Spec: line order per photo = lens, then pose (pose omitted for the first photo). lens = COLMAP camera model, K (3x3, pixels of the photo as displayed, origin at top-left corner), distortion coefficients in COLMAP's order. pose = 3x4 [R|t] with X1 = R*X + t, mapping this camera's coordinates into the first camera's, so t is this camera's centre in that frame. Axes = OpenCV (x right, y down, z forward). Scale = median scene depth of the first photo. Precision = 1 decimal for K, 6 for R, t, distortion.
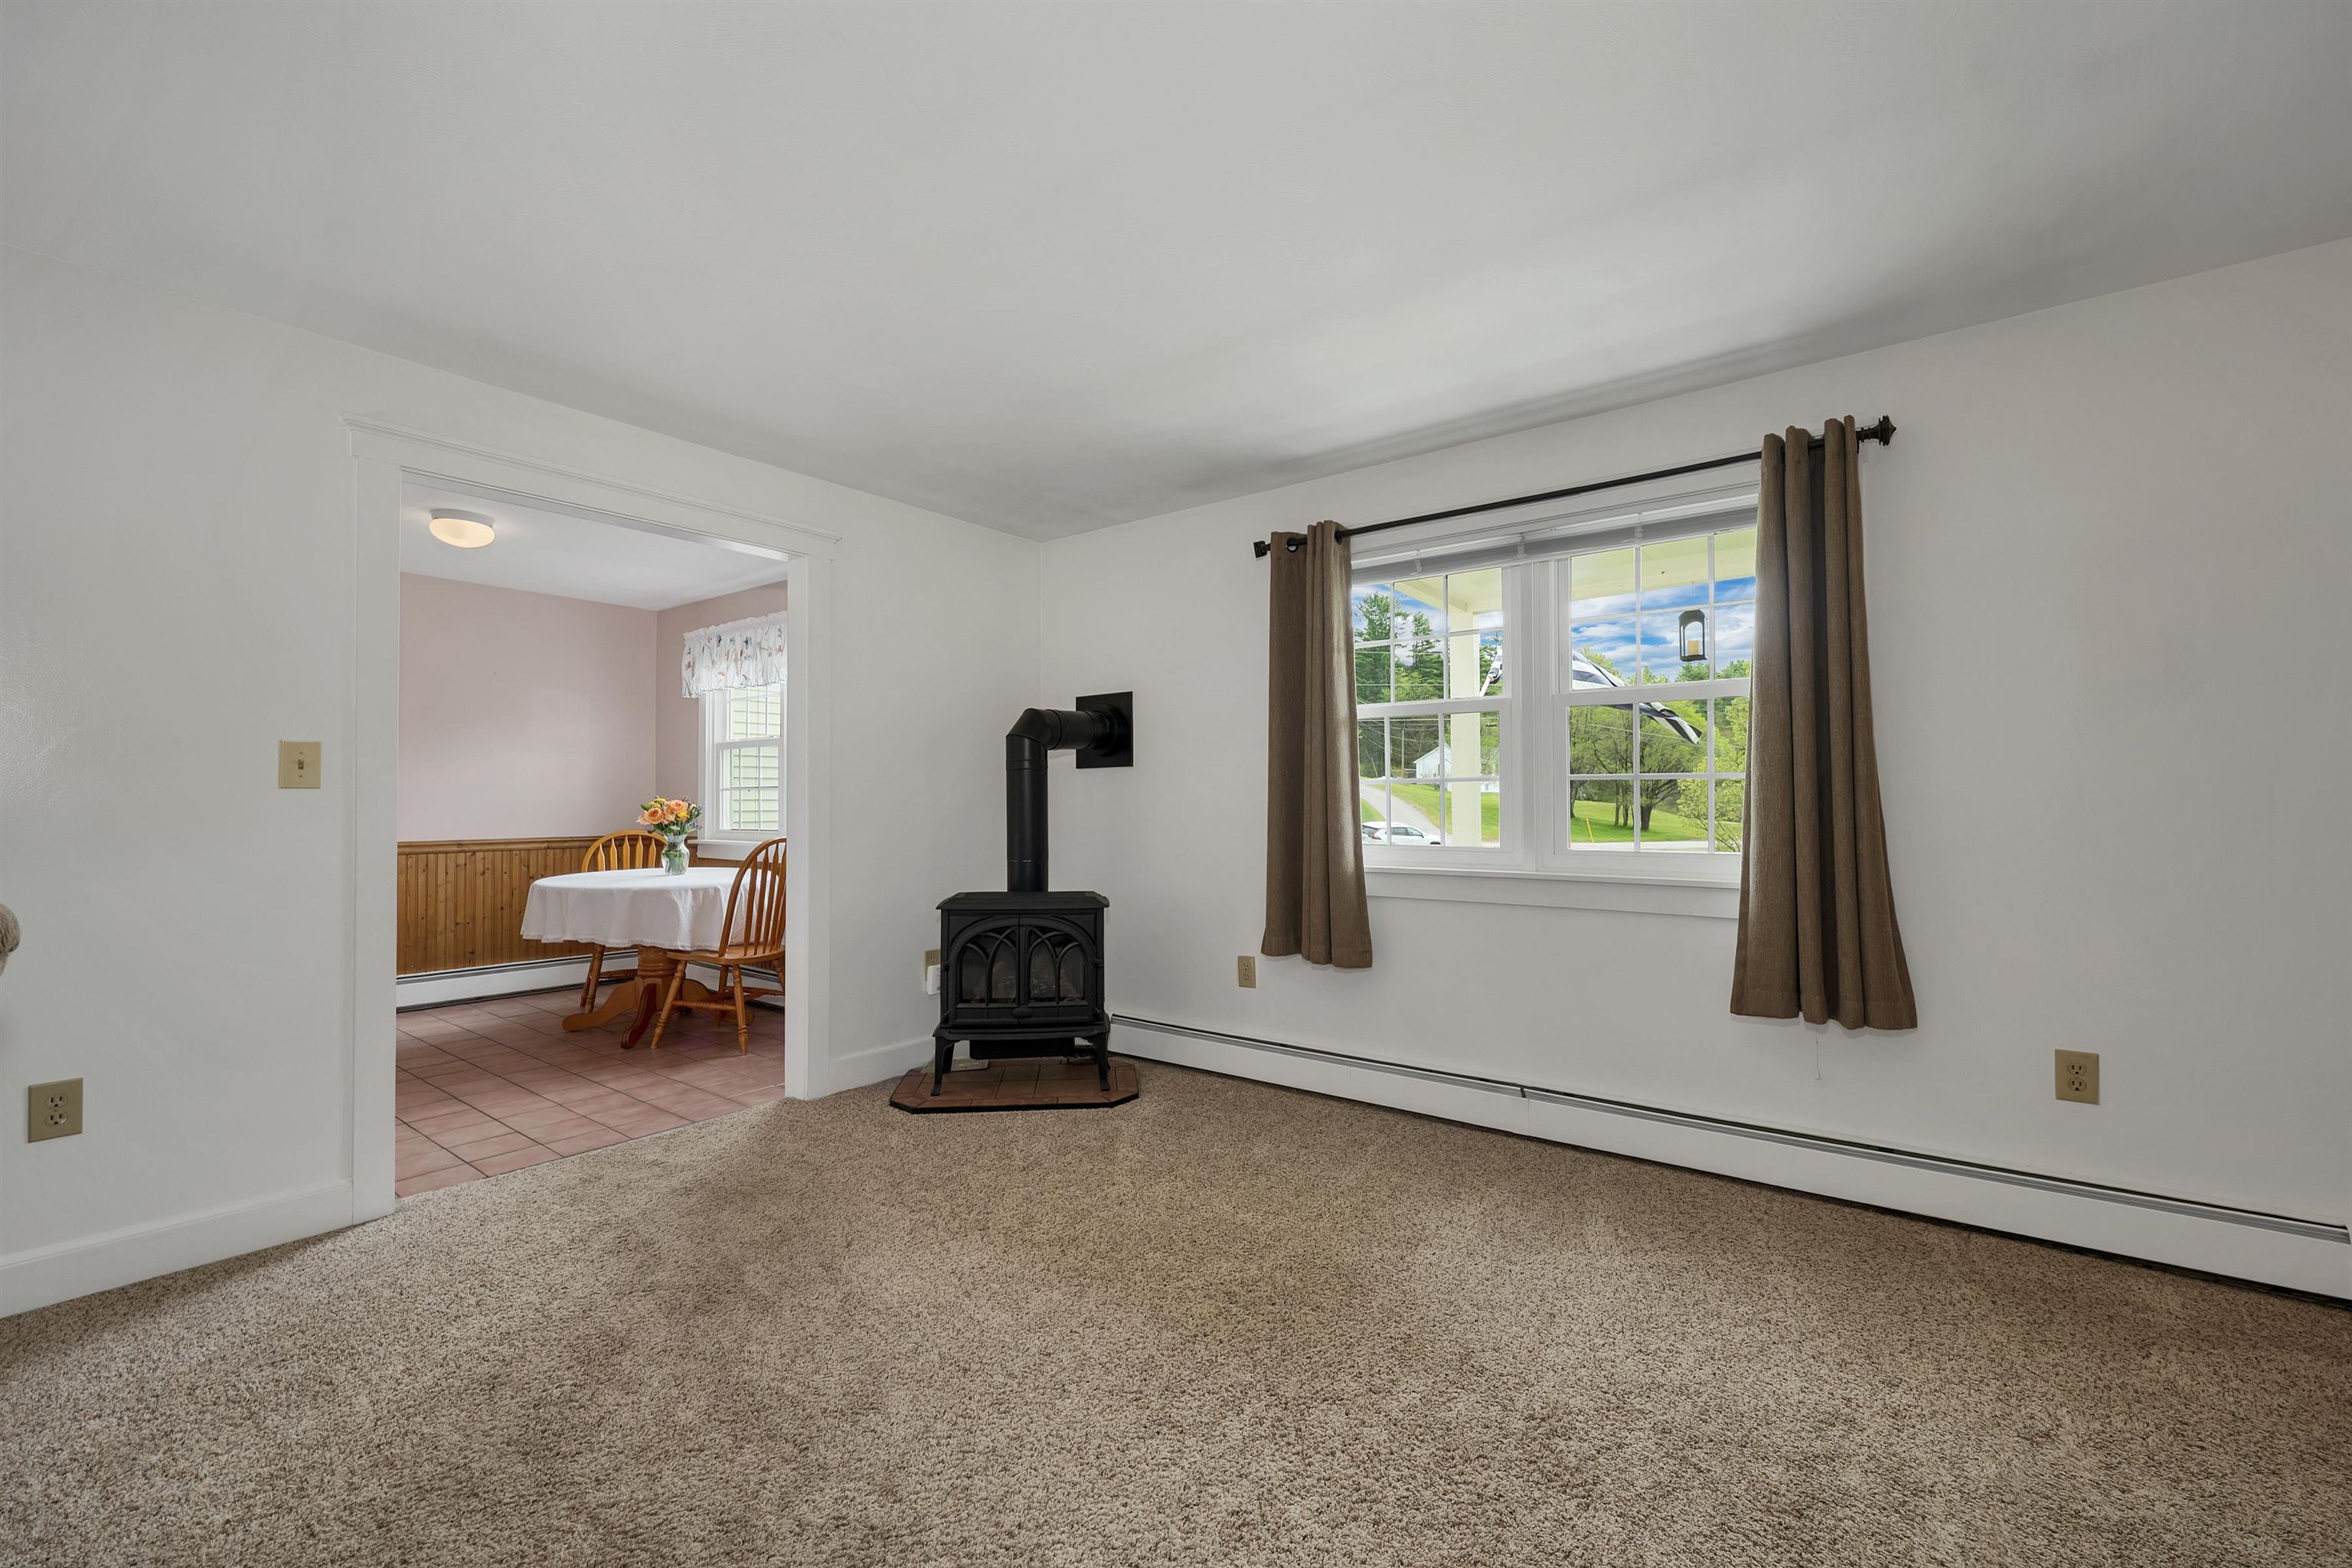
lens RADIAL K [[964.5, 0, 1171.1], [0, 964.5, 786.9], [0, 0, 1]] dist [-0.000359, -0.000136]
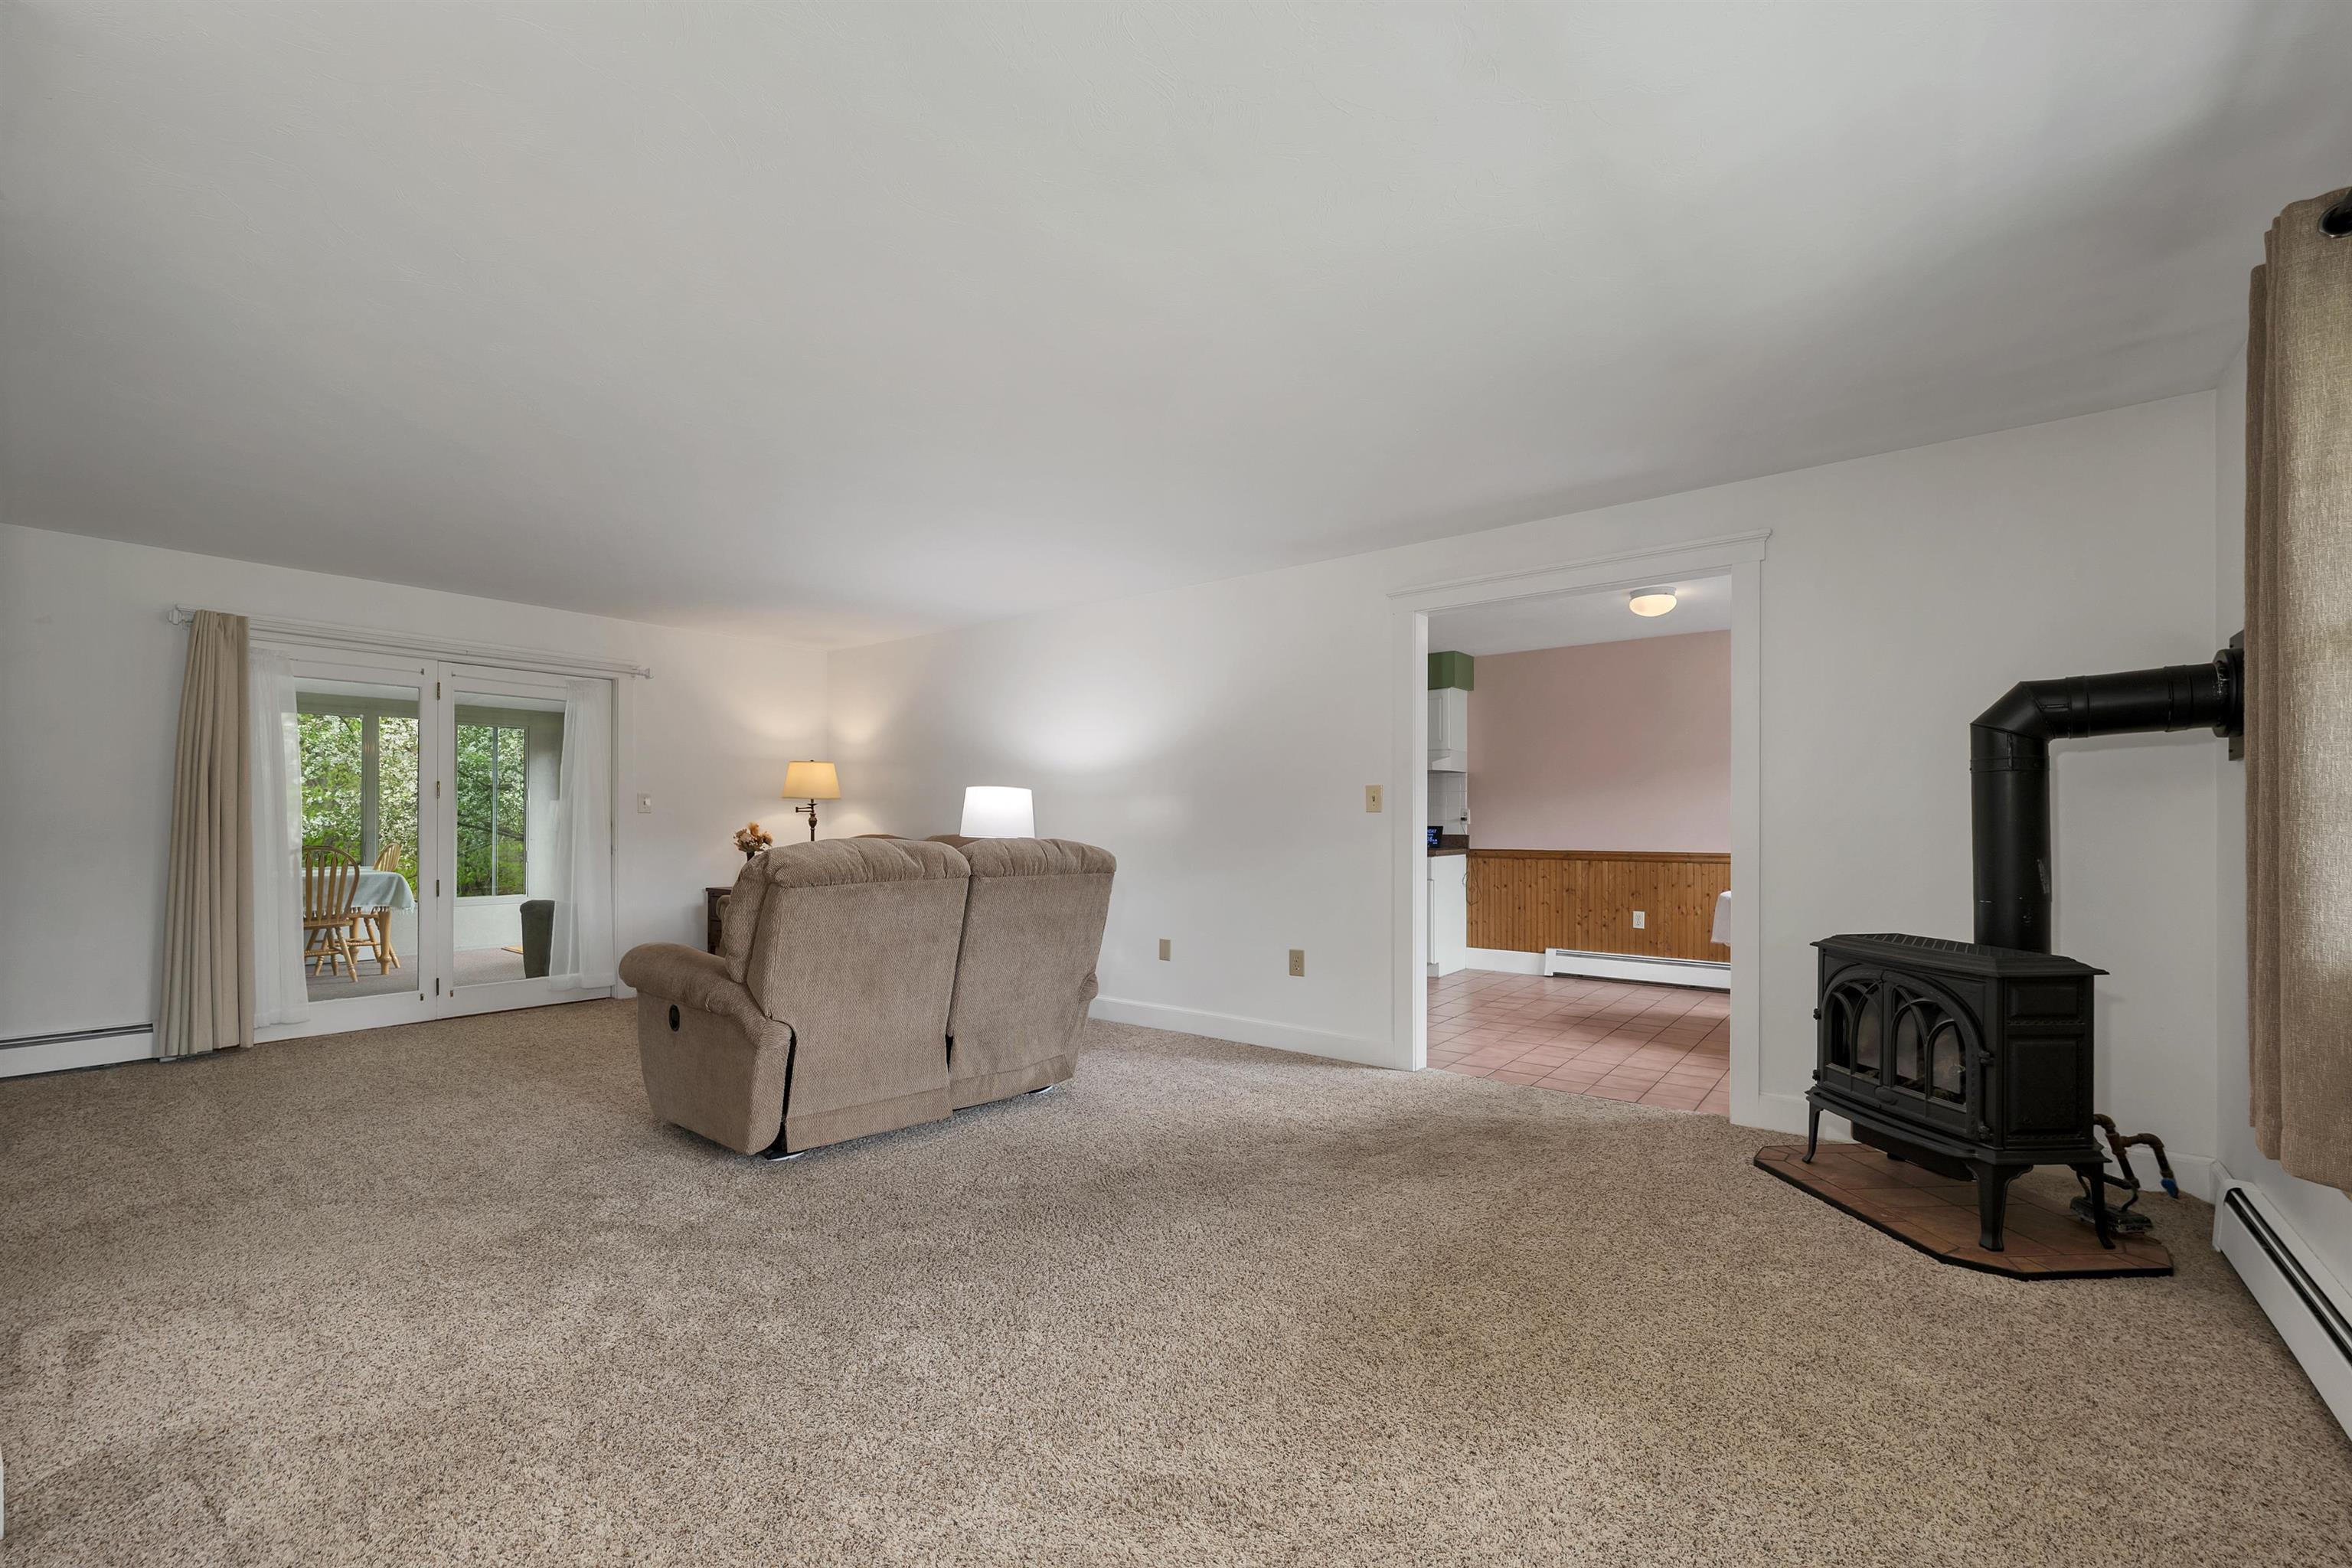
lens RADIAL K [[978.9, 0, 1186.6], [0, 978.9, 822.8], [0, 0, 1]] dist [-0.000083, -0.000185]
pose [[-0.001890, -0.000169, -0.999998, 0.563288], [0.017574, 0.999846, -0.000202, 0.009926], [0.999844, -0.017574, -0.001887, 0.416355]]
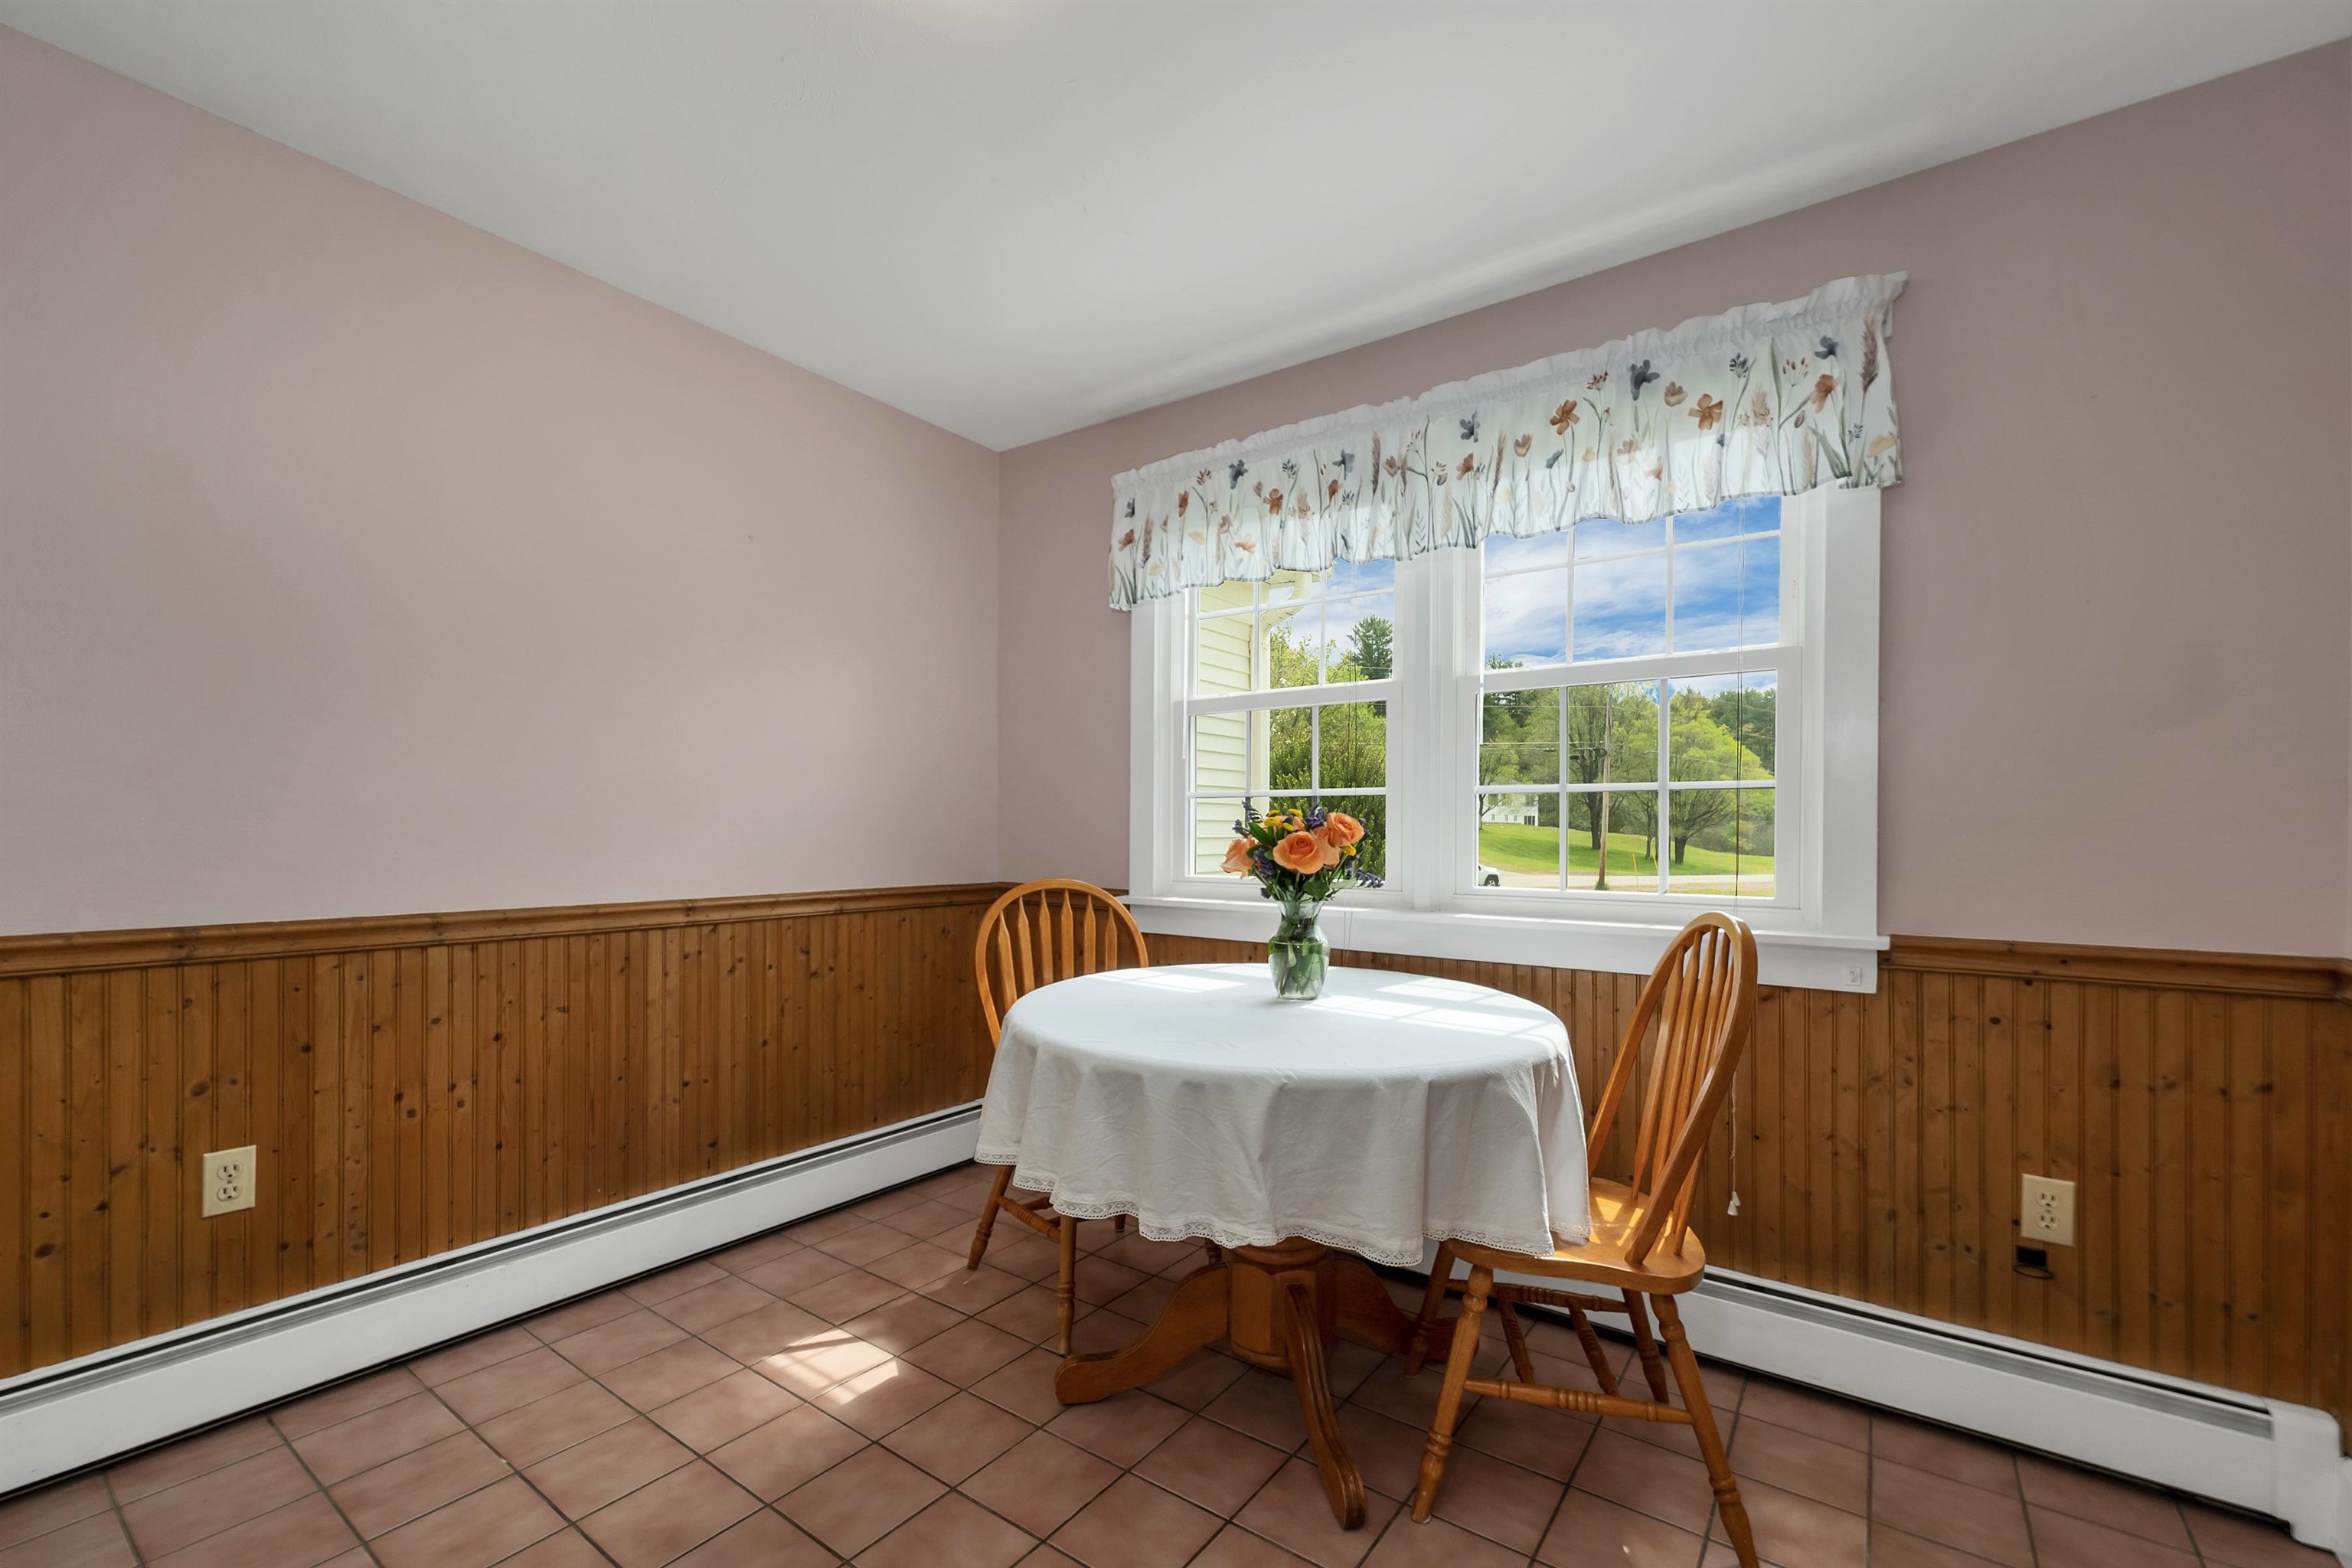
lens RADIAL K [[977.9, 0, 1174.7], [0, 977.9, 836.7], [0, 0, 1]] dist [0.000288, -0.000265]
pose [[0.999617, 0.006334, 0.026922, -0.714916], [-0.006921, 0.999740, 0.021749, 0.019293], [-0.026777, -0.021927, 0.999401, 0.733782]]
